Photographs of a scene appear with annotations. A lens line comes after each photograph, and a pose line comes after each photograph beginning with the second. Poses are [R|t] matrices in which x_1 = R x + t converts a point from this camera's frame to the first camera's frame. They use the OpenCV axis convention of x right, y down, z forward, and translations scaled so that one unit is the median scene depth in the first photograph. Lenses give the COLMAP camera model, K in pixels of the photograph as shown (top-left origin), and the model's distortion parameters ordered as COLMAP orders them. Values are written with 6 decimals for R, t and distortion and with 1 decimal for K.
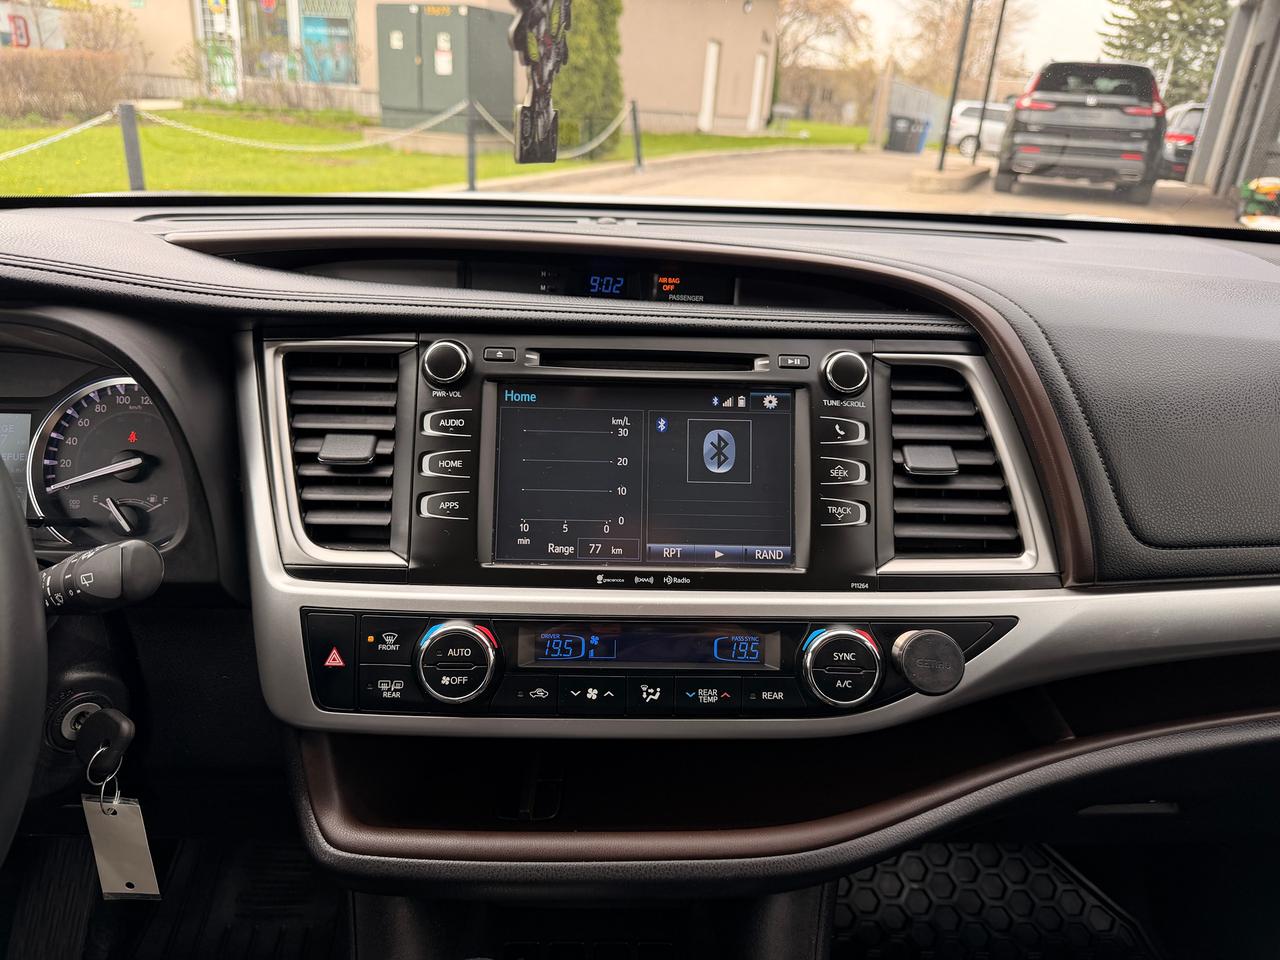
lens RADIAL K [[893.0, 0, 637.1], [0, 893.0, 480.1], [0, 0, 1]] dist [0.046500, -0.058009]
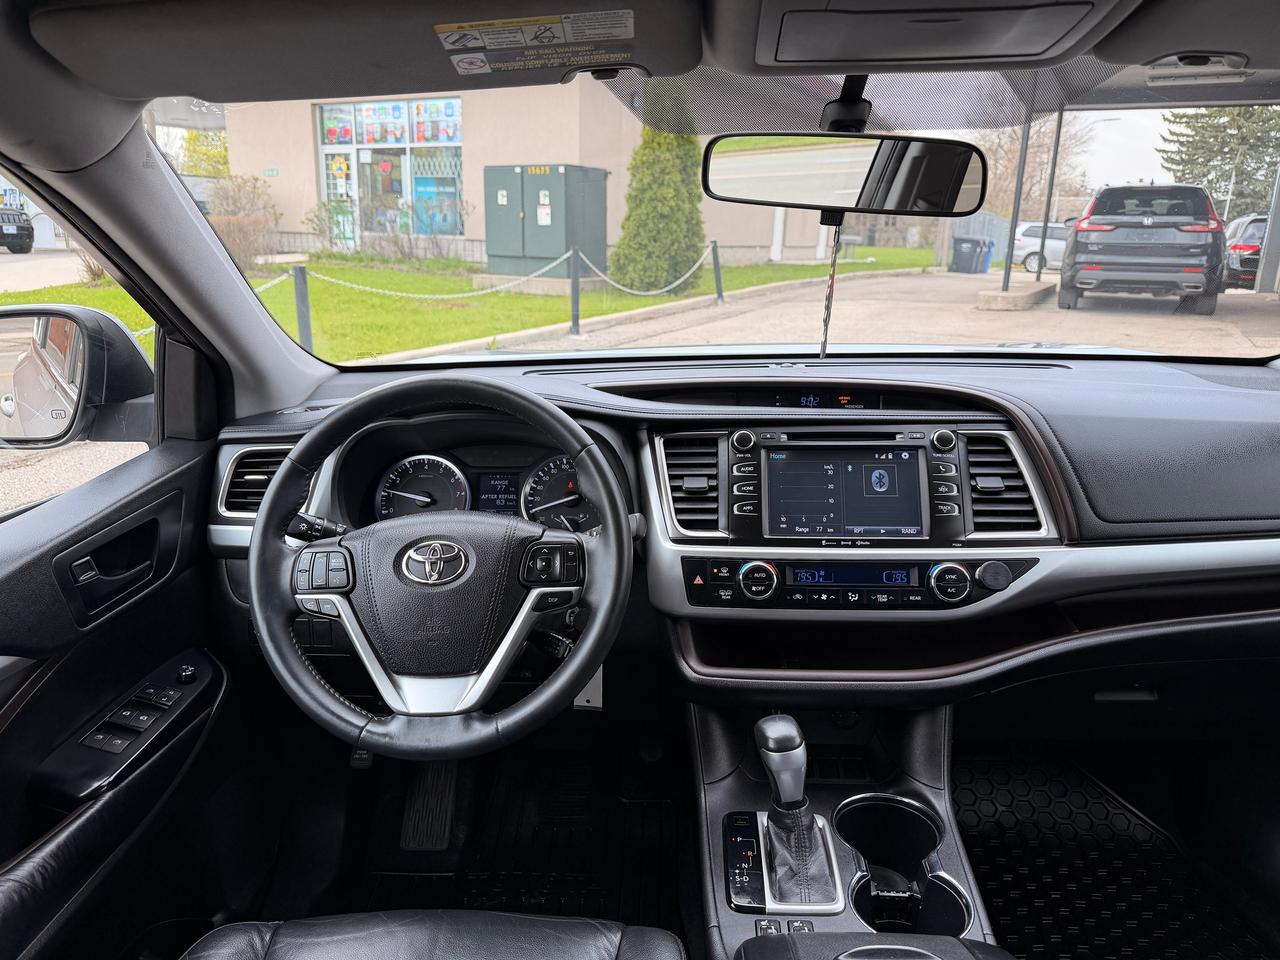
lens RADIAL K [[893.0, 0, 642.0], [0, 893.0, 483.8], [0, 0, 1]] dist [0.046500, -0.058009]
pose [[0.996905, -0.021440, -0.075642, -0.280949], [0.011783, 0.991977, -0.125869, 0.215094], [0.077734, 0.124588, 0.989159, -0.995416]]
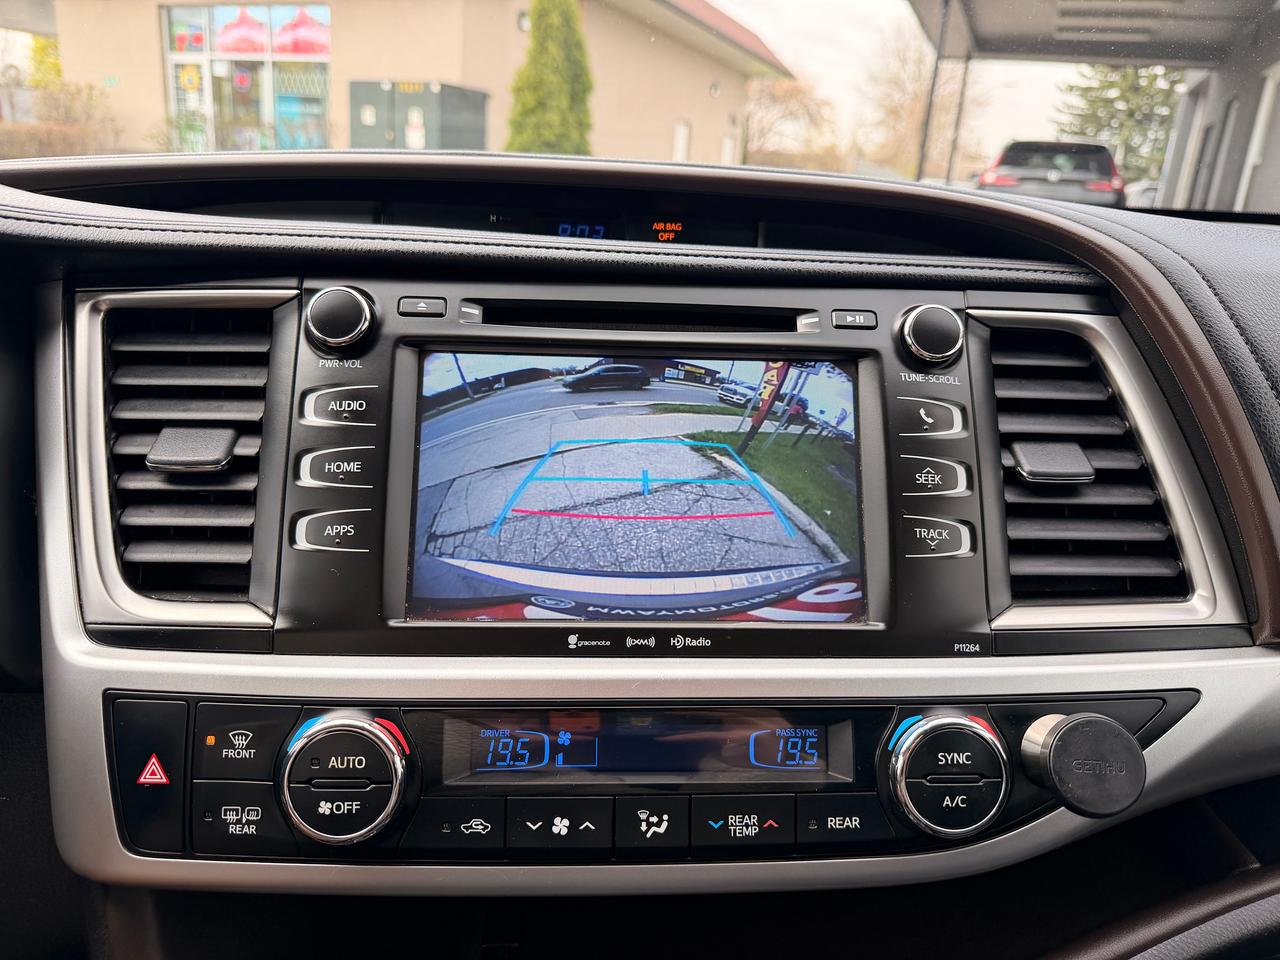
lens RADIAL K [[893.0, 0, 637.2], [0, 893.0, 493.2], [0, 0, 1]] dist [0.046500, -0.058009]
pose [[0.999529, -0.006963, 0.029901, -0.012619], [0.008974, 0.997669, -0.067653, 0.044744], [-0.029360, 0.067889, 0.997261, 0.321683]]
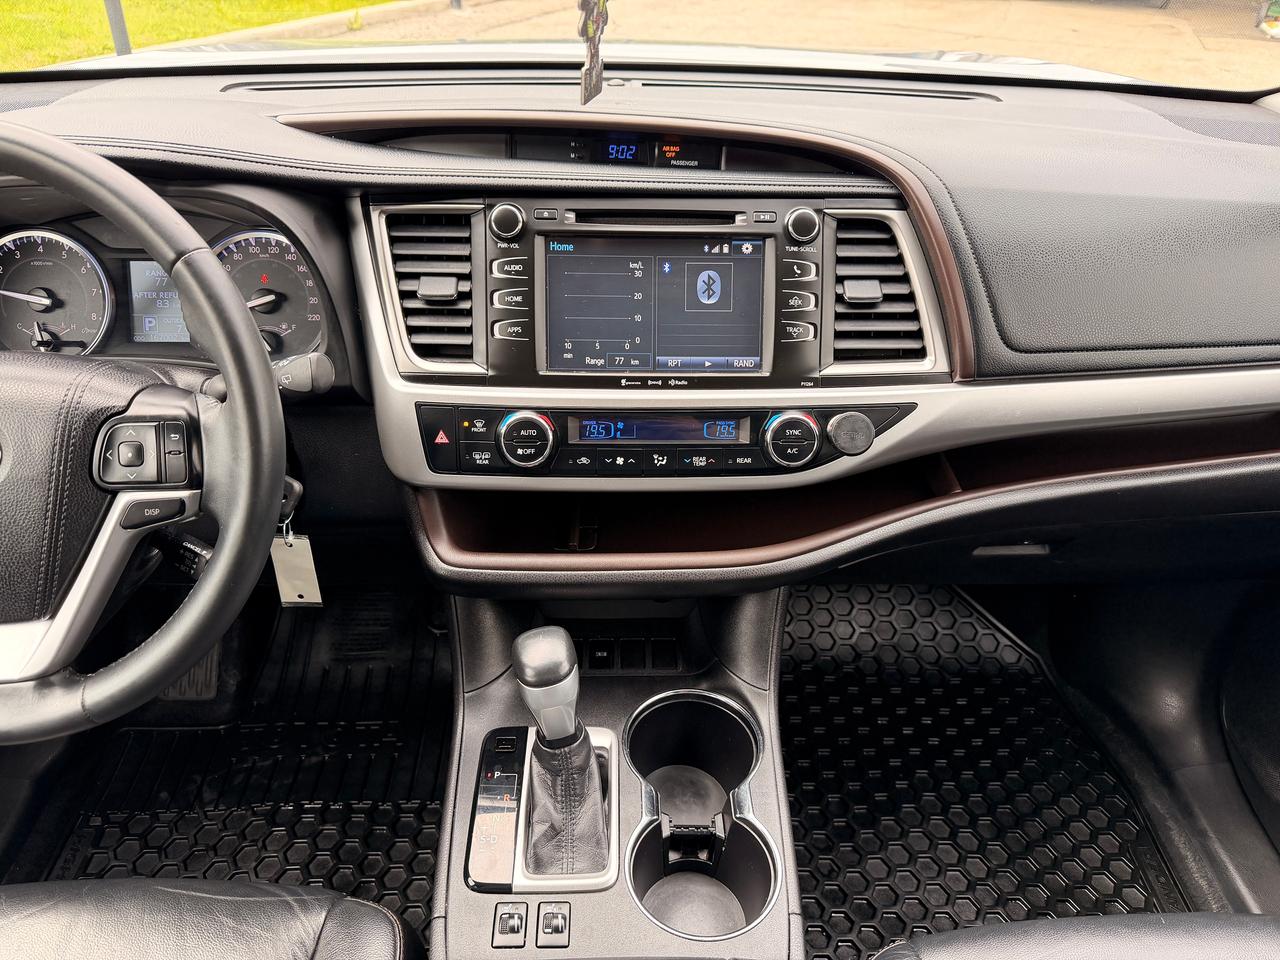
lens RADIAL K [[893.0, 0, 645.5], [0, 893.0, 481.4], [0, 0, 1]] dist [0.046500, -0.058009]
pose [[0.999846, -0.013334, 0.011378, -0.023797], [0.010921, 0.981584, 0.190719, -0.002221], [-0.013711, -0.190565, 0.981579, -0.387778]]
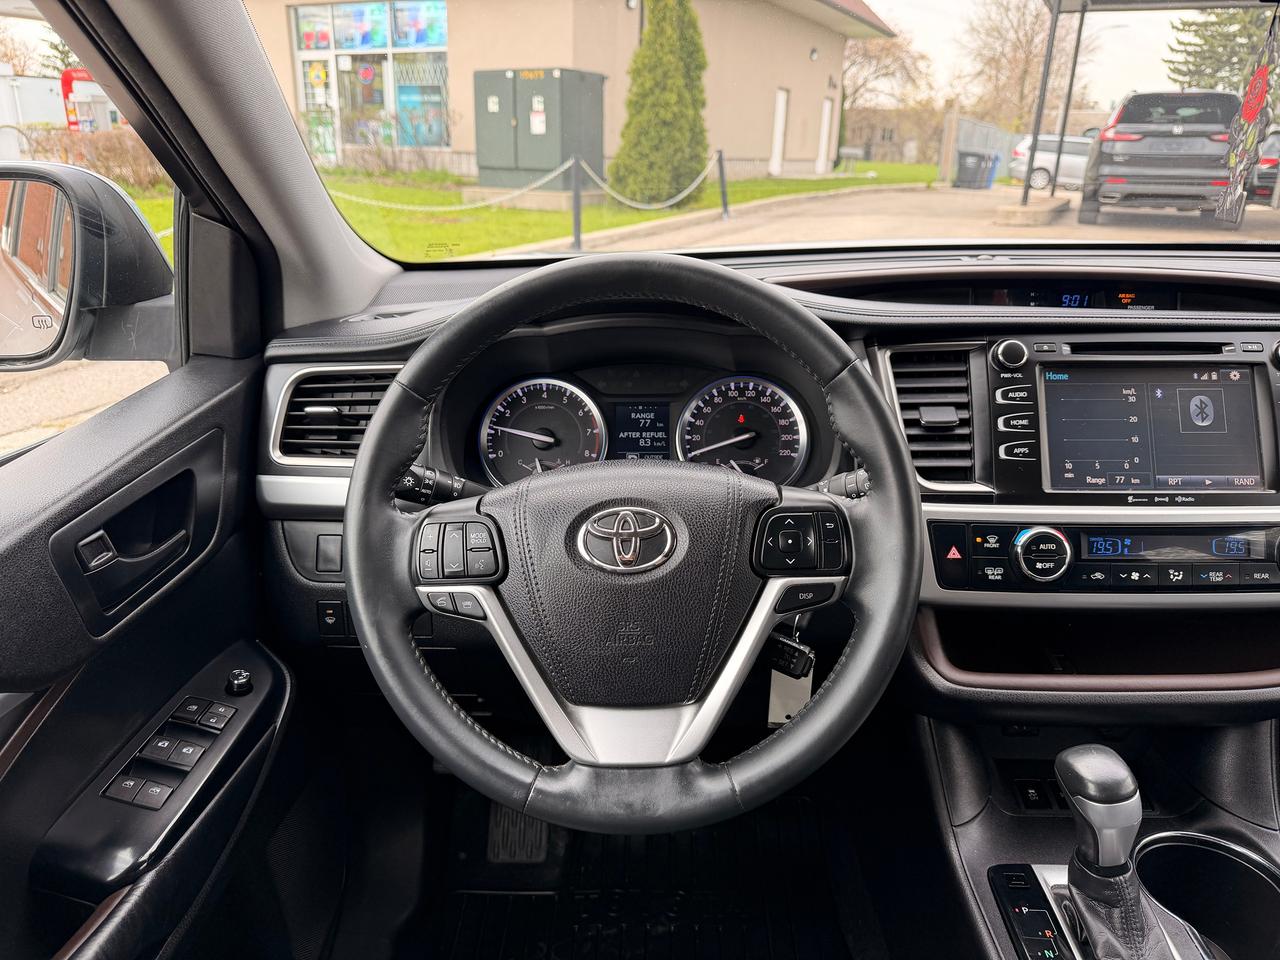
lens RADIAL K [[893.0, 0, 634.5], [0, 893.0, 482.3], [0, 0, 1]] dist [0.046500, -0.058009]
pose [[0.997438, -0.019784, -0.068747, -0.696315], [0.016712, 0.998848, -0.044973, 0.127689], [0.069558, 0.043709, 0.996620, -0.476178]]
